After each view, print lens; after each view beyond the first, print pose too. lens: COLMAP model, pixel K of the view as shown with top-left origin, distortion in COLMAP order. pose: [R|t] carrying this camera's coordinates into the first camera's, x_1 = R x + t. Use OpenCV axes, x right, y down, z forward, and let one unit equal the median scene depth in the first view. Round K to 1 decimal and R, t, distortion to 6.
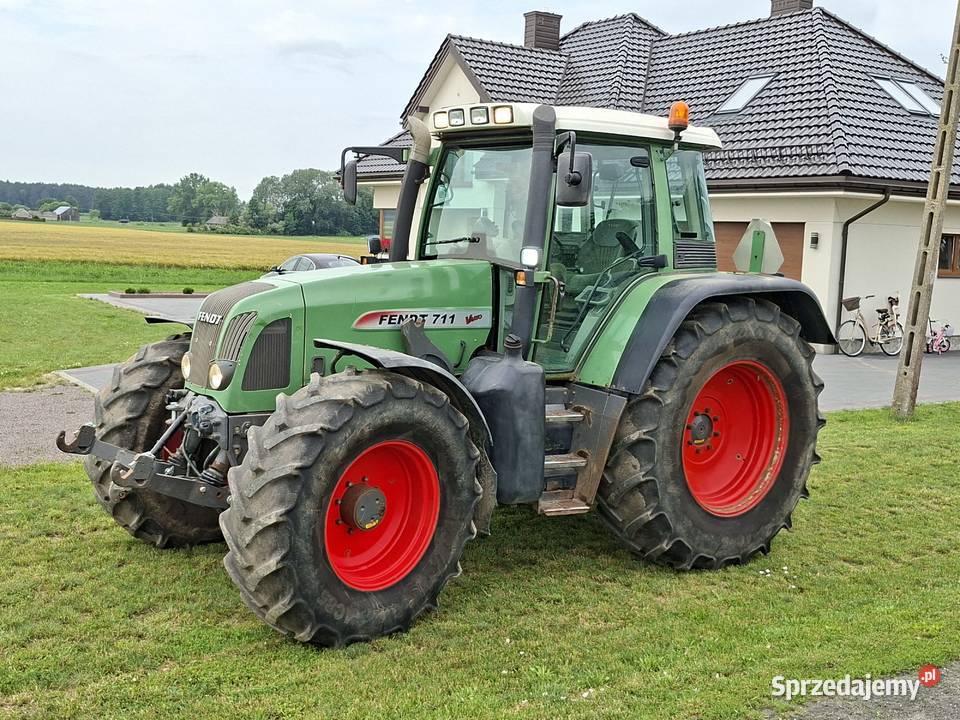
lens RADIAL K [[1088.7, 0, 481.0], [0, 1088.7, 329.0], [0, 0, 1]] dist [0.029832, 0.003953]
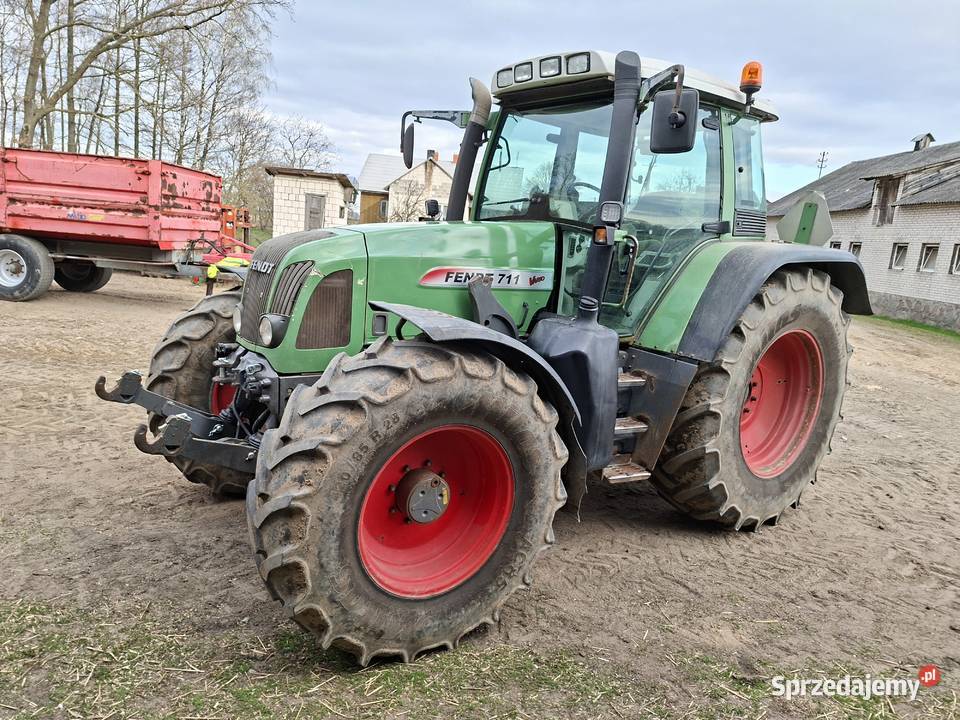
lens RADIAL K [[712.1, 0, 492.5], [0, 712.1, 354.1], [0, 0, 1]] dist [0.067582, -0.002072]
pose [[0.999142, 0.029899, 0.028658, -0.065061], [-0.032144, 0.996163, 0.081395, 0.006816], [-0.026114, -0.082246, 0.996270, 0.357587]]
